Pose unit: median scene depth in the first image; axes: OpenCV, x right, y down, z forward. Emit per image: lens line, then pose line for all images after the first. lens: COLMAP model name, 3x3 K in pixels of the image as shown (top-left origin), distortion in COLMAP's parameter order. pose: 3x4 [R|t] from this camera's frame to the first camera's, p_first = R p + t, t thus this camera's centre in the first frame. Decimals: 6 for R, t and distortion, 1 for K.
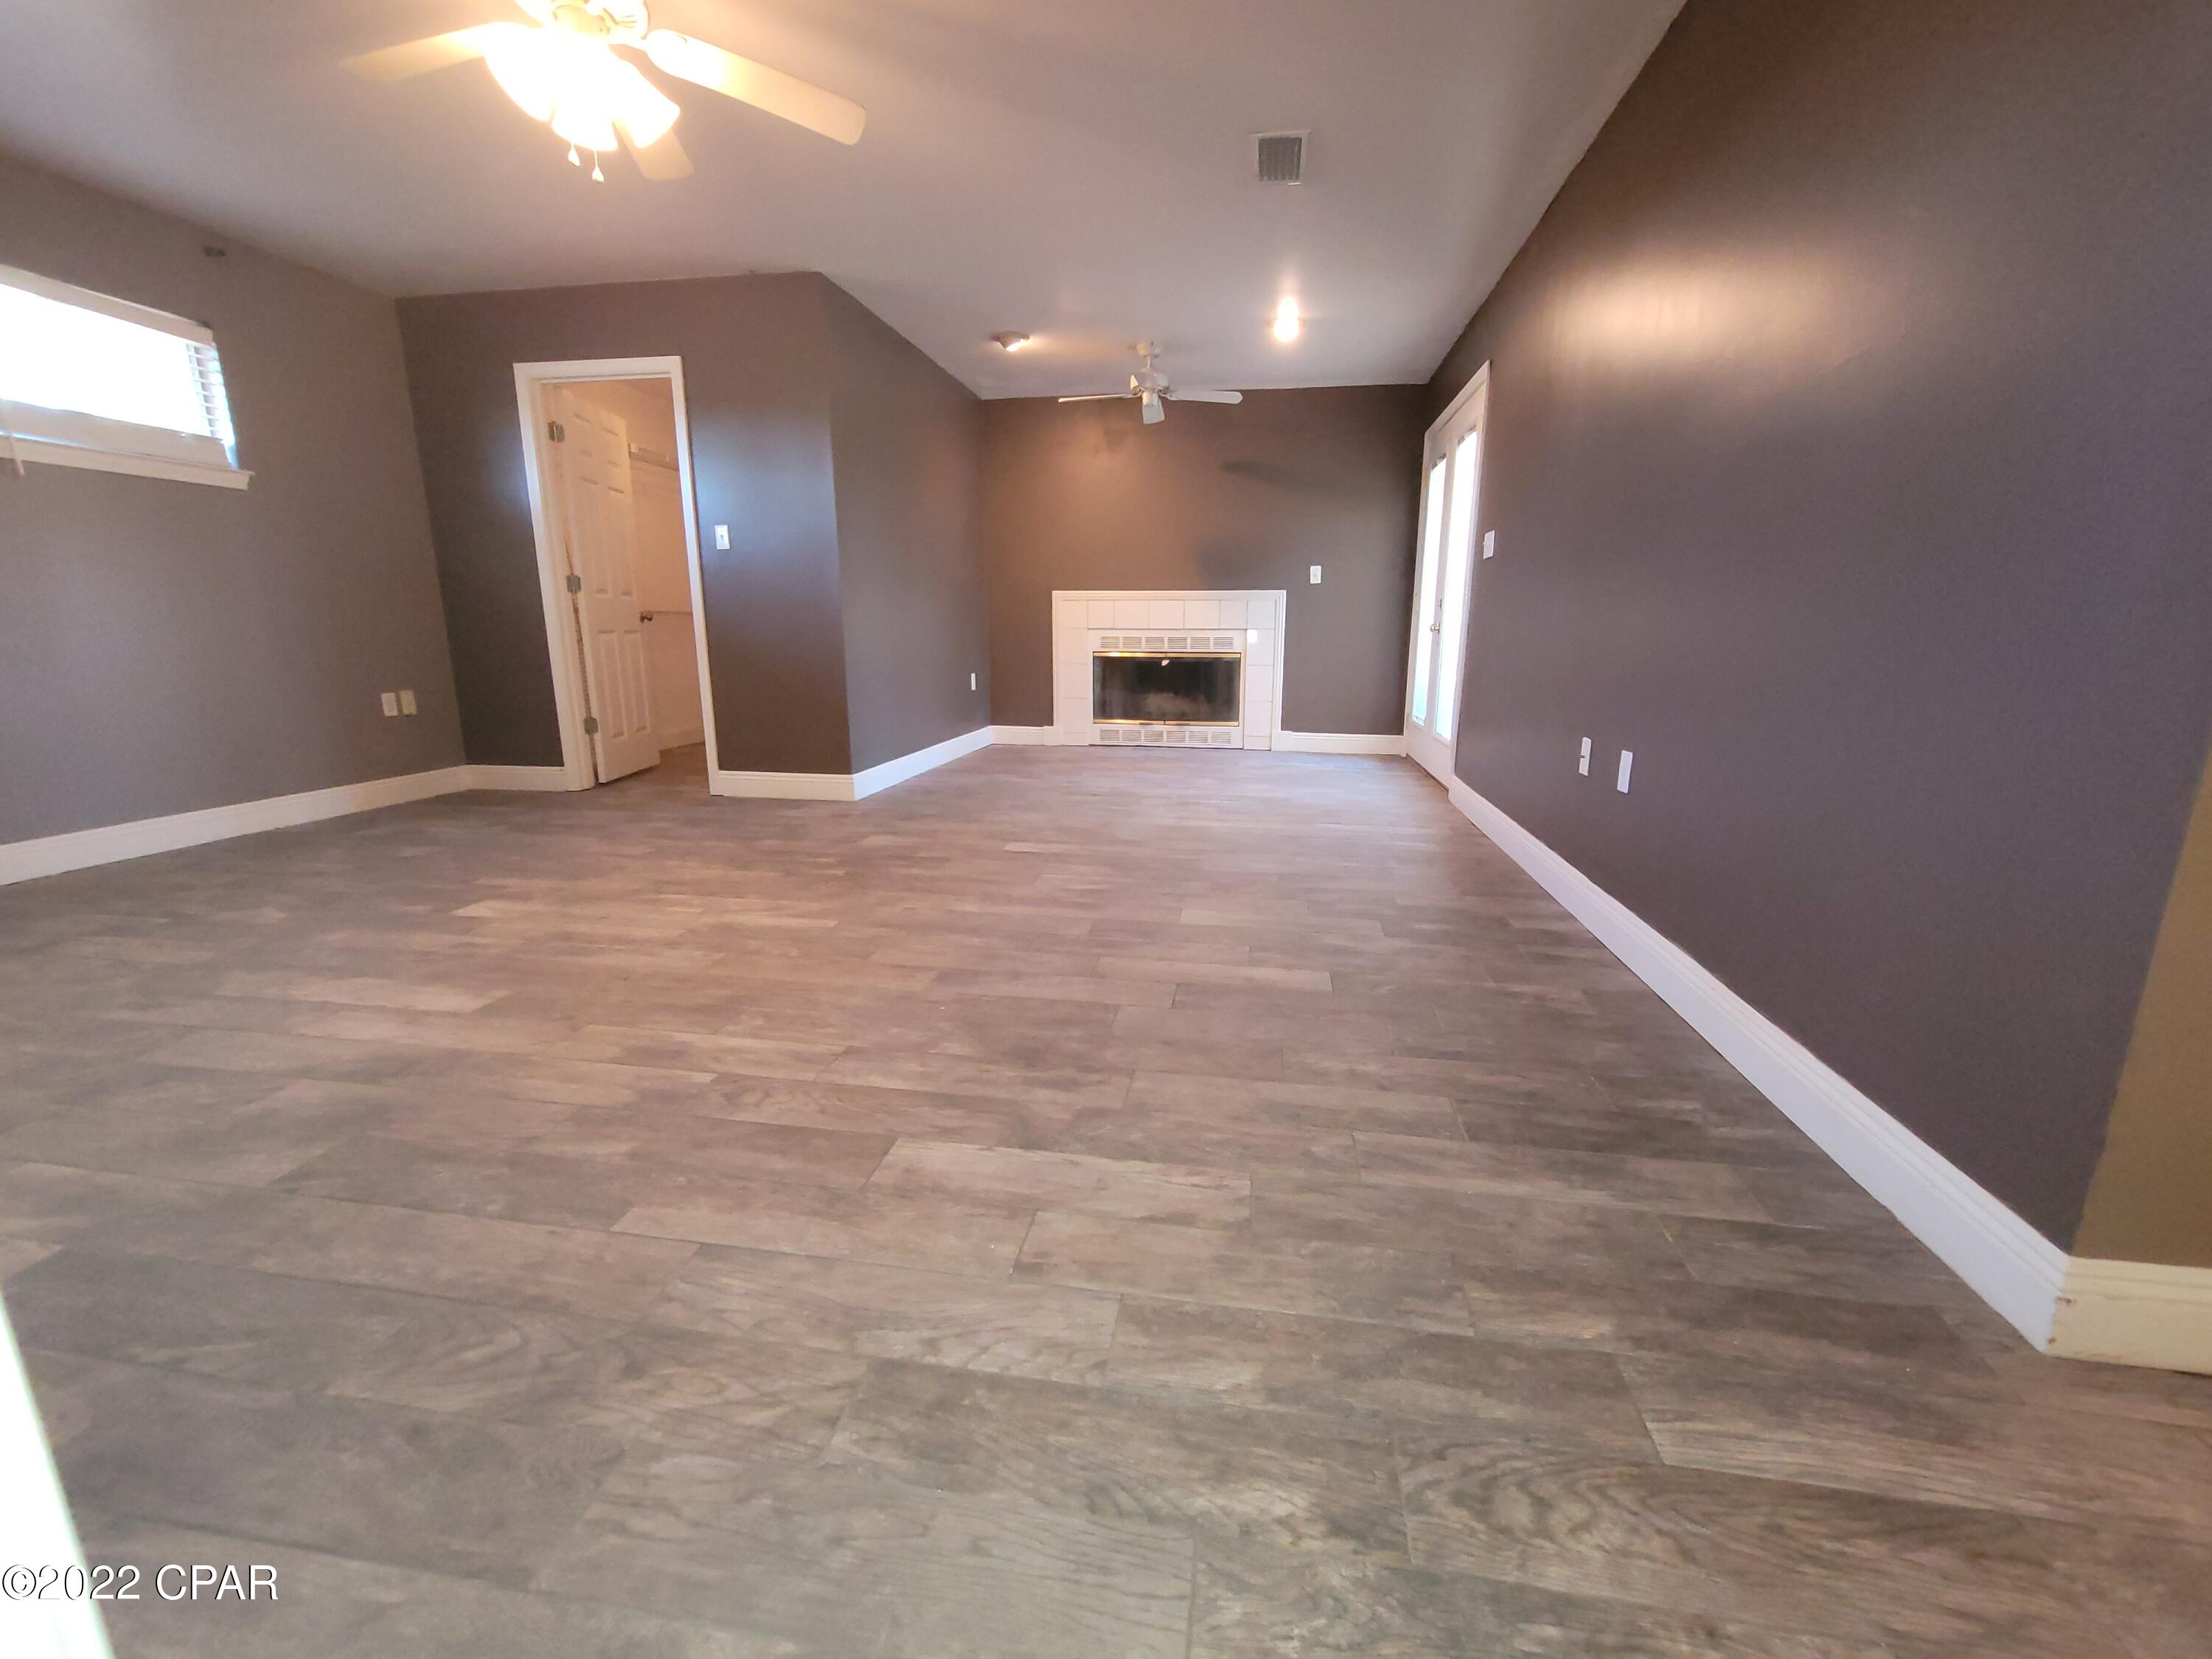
lens RADIAL K [[893.8, 0, 1104.1], [0, 893.8, 828.6], [0, 0, 1]] dist [-0.008655, 0.002153]
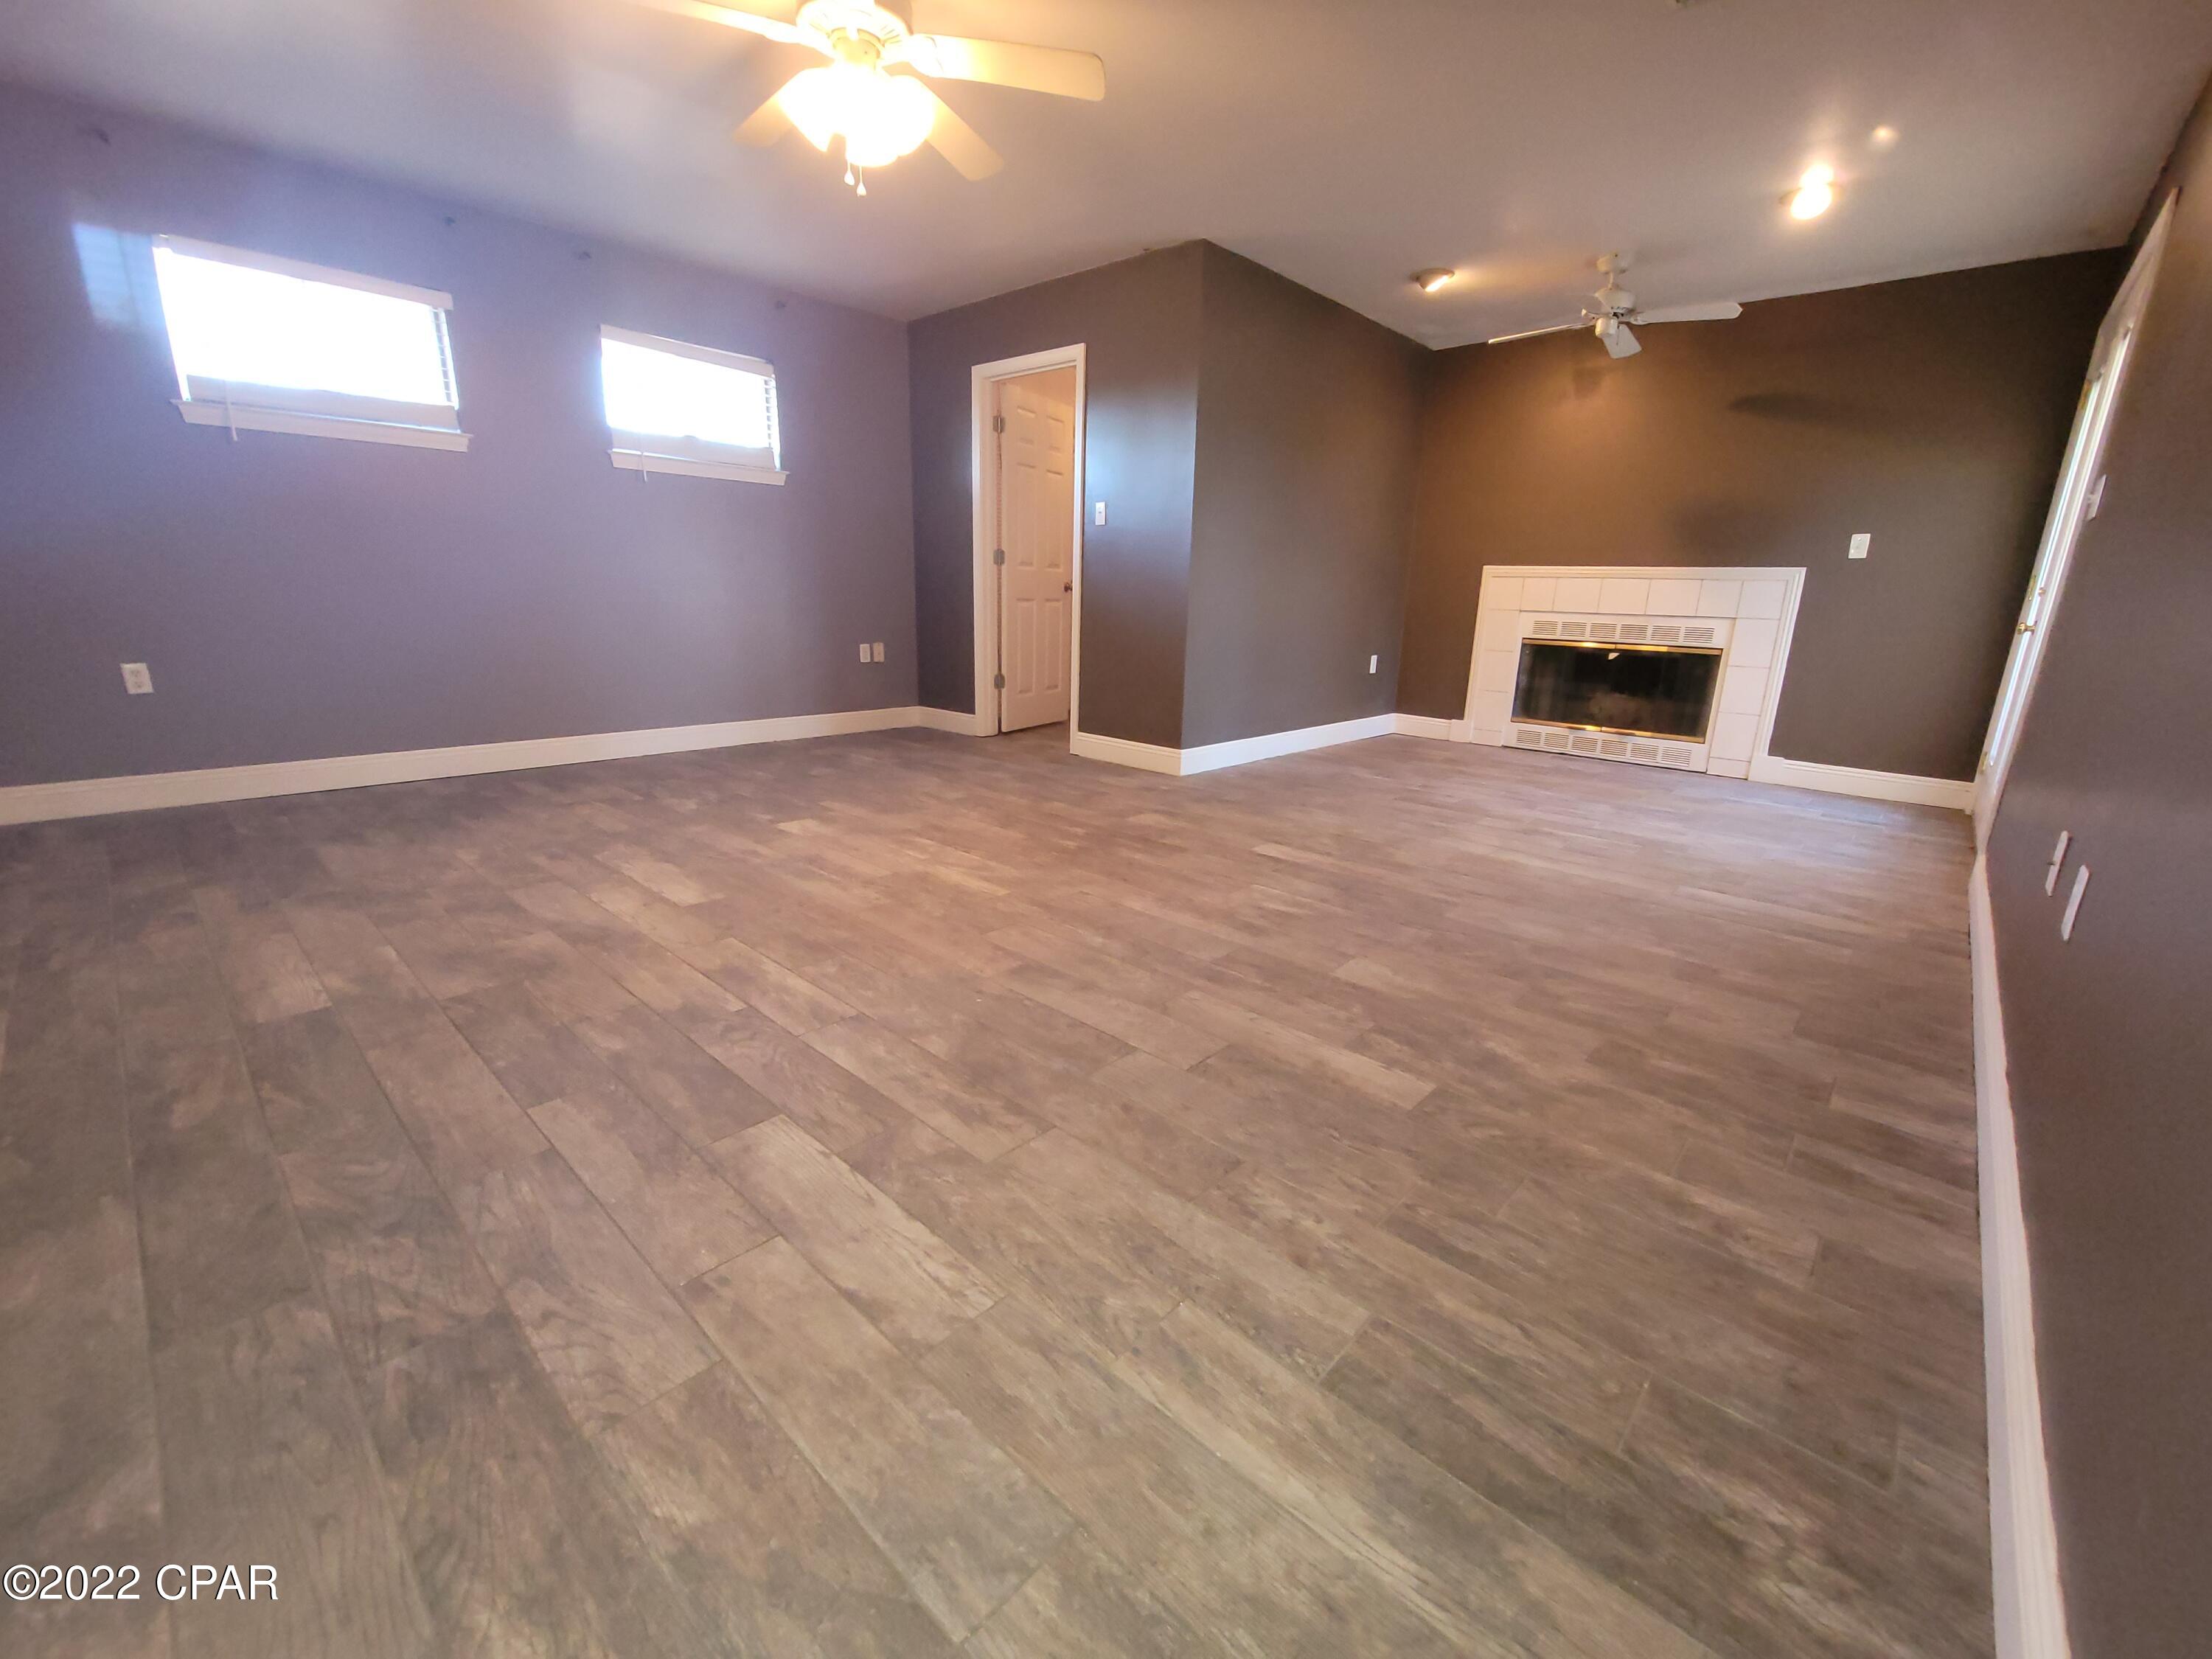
lens RADIAL K [[893.8, 0, 1109.6], [0, 893.8, 826.8], [0, 0, 1]] dist [-0.008655, 0.002153]
pose [[0.842465, 0.156765, -0.515439, 0.385377], [-0.142094, 0.987508, 0.068091, -0.068290], [0.519675, 0.015877, 0.854217, 0.221355]]
